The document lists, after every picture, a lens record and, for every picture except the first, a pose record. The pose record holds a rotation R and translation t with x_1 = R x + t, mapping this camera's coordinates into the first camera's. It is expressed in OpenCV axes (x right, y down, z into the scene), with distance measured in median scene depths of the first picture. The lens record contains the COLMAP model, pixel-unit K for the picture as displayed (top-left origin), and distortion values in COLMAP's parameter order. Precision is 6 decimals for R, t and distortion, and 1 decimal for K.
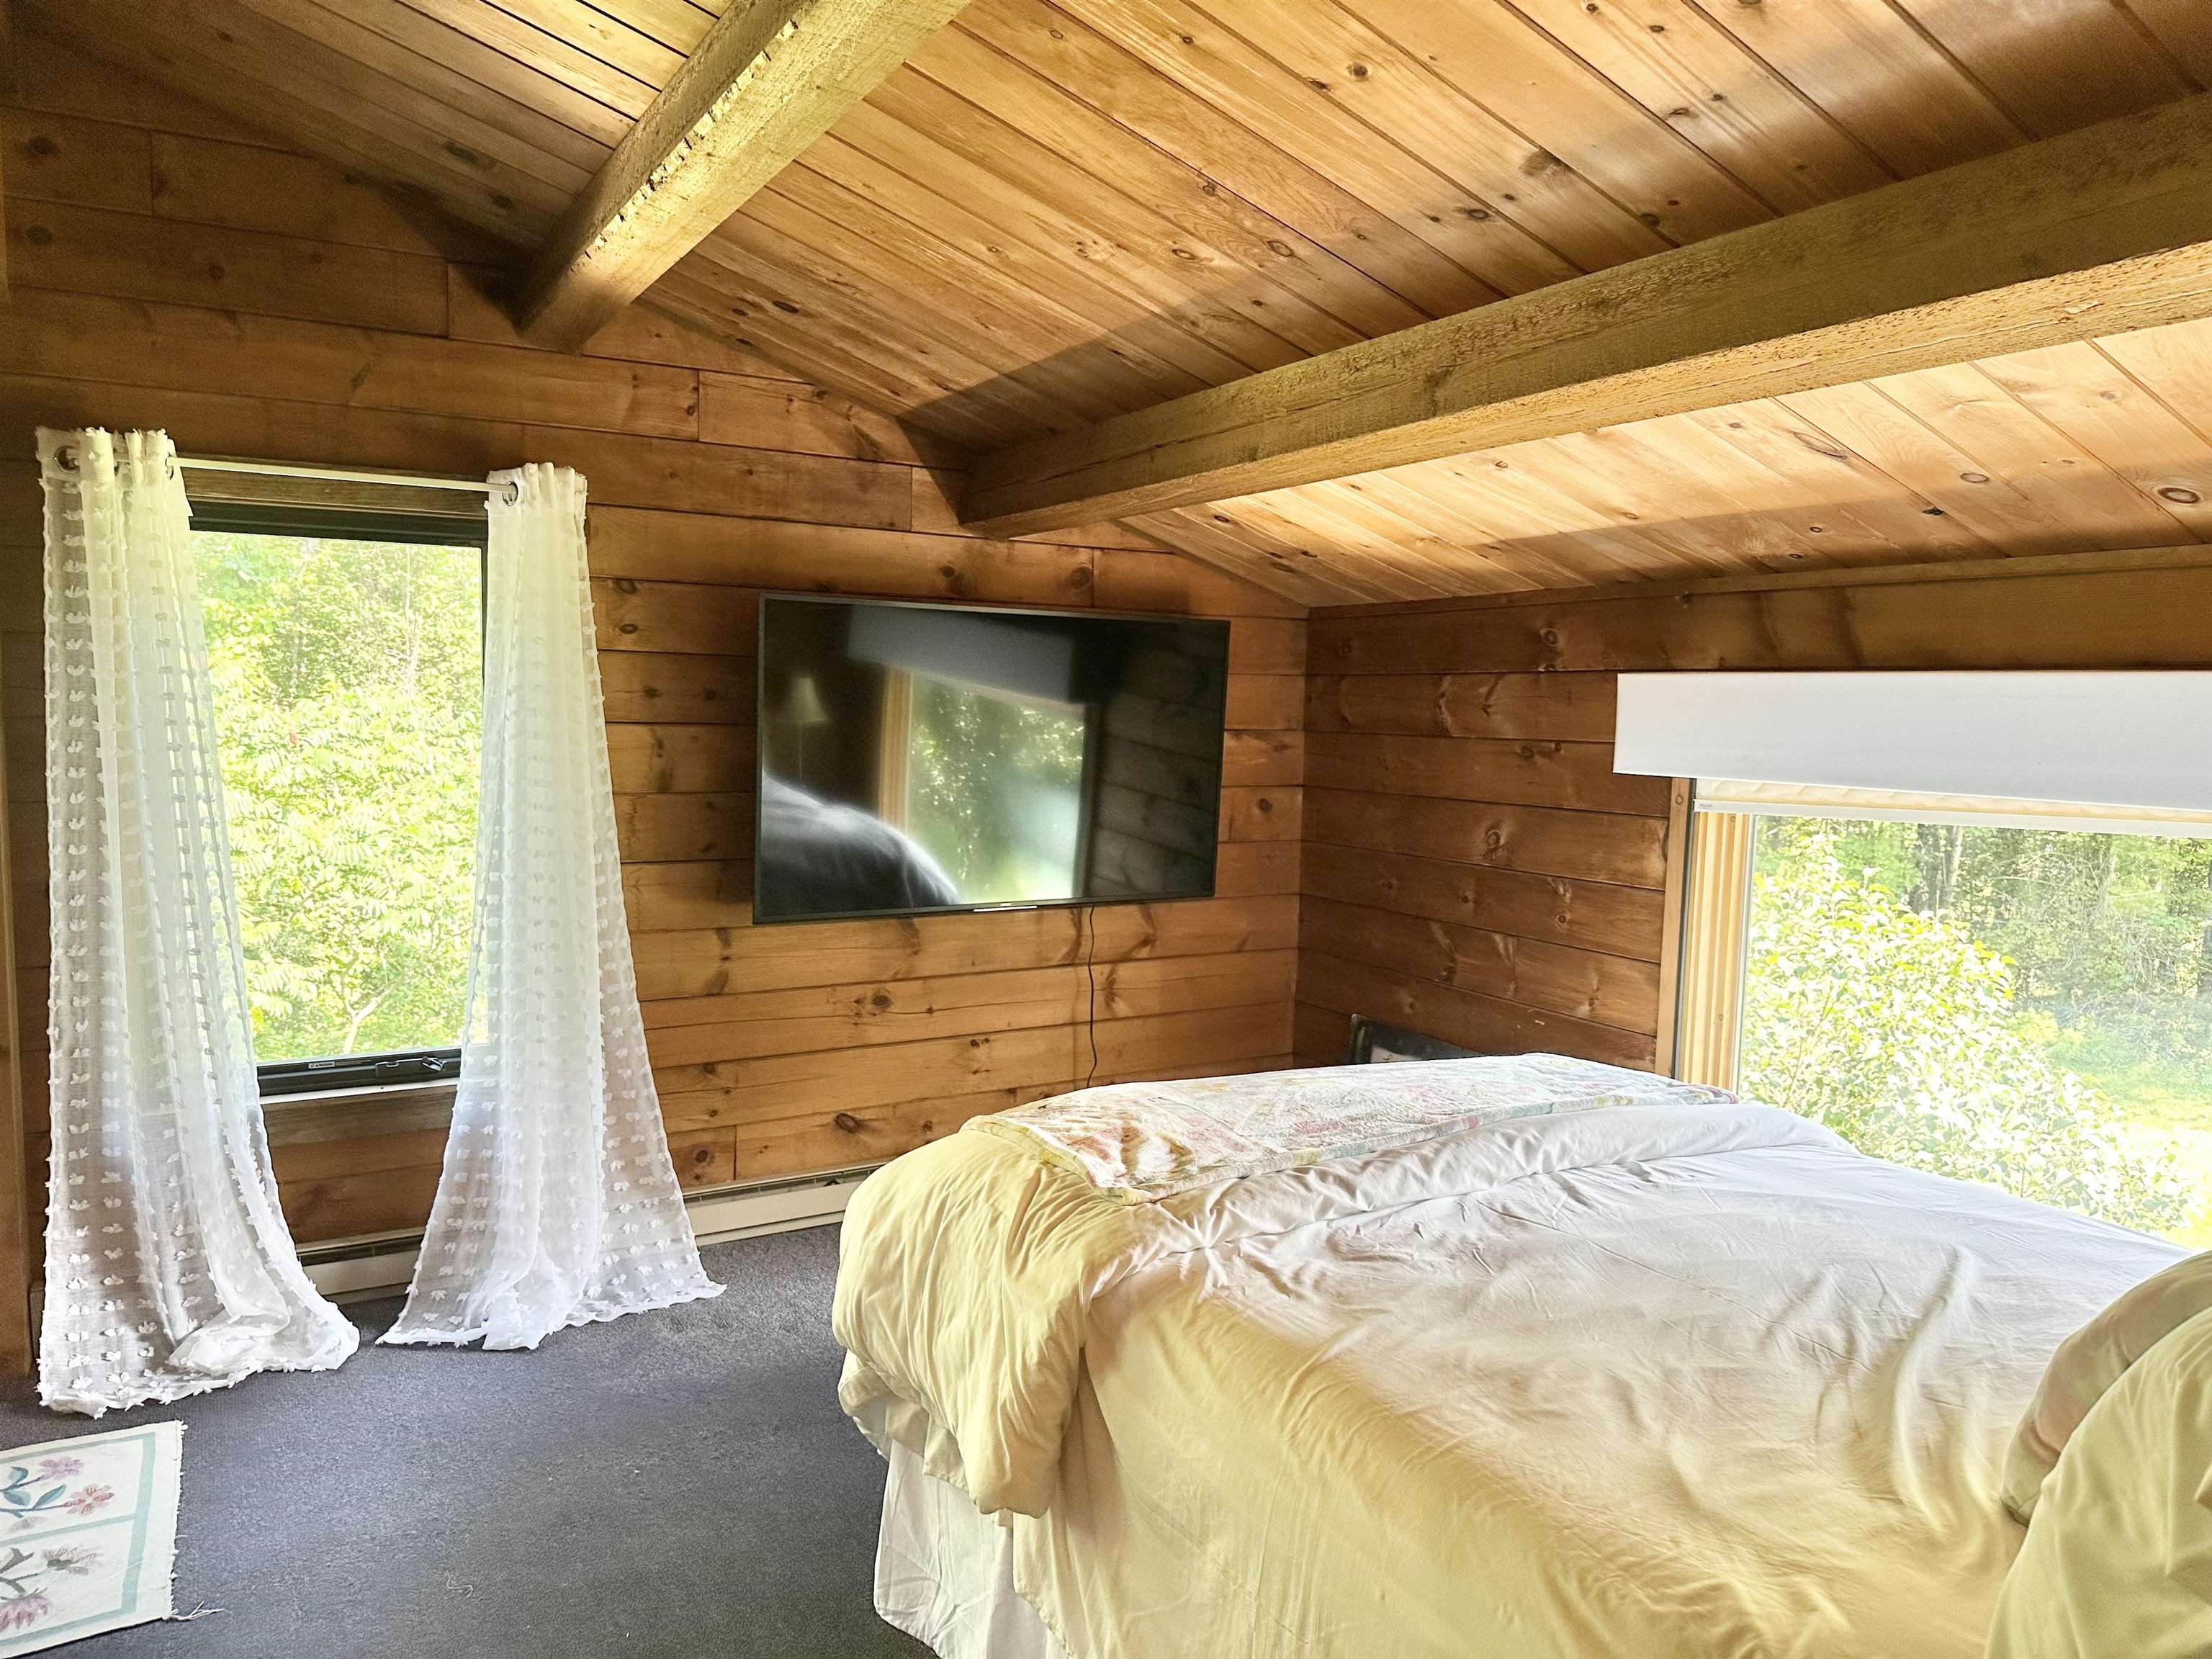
lens RADIAL K [[1543.0, 0, 1100.8], [0, 1543.0, 835.5], [0, 0, 1]] dist [-0.005883, -0.003751]
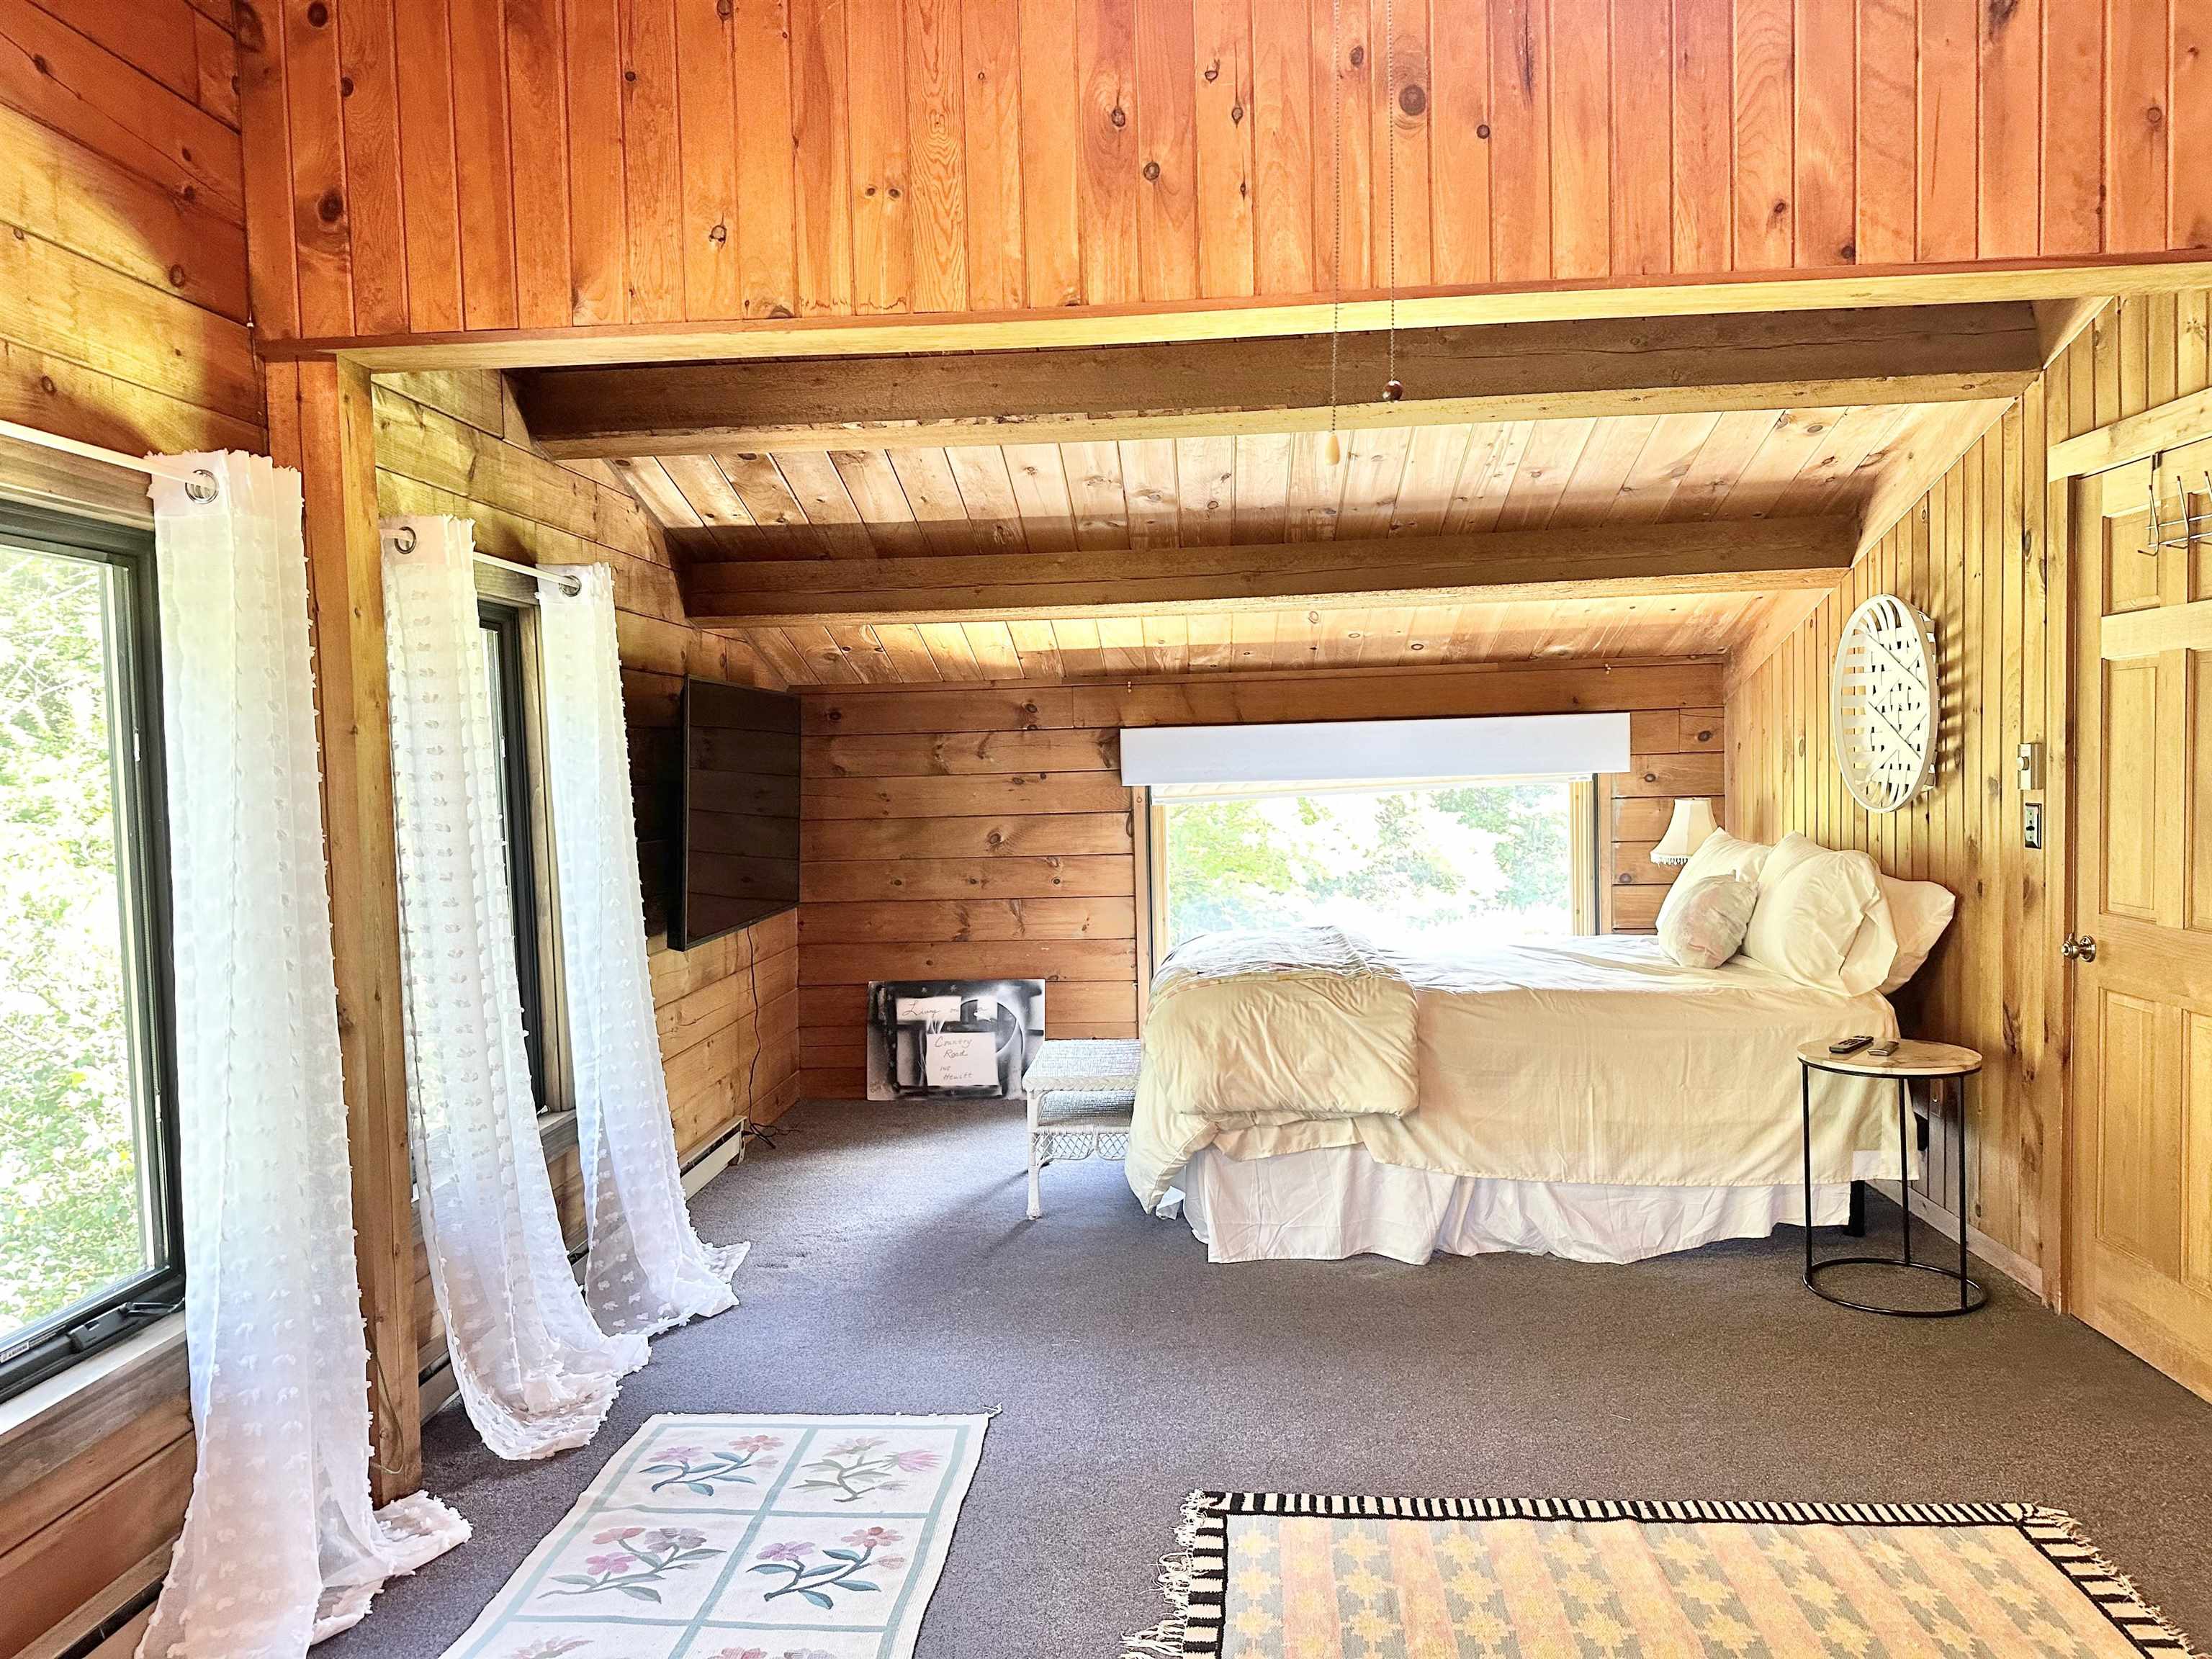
lens RADIAL K [[1543.0, 0, 1103.1], [0, 1543.0, 829.9], [0, 0, 1]] dist [-0.005883, -0.003751]
pose [[0.560154, -0.072631, 0.825198, -1.056122], [0.110021, 0.993847, 0.012792, -0.015928], [-0.821050, 0.083624, 0.564699, 0.052665]]
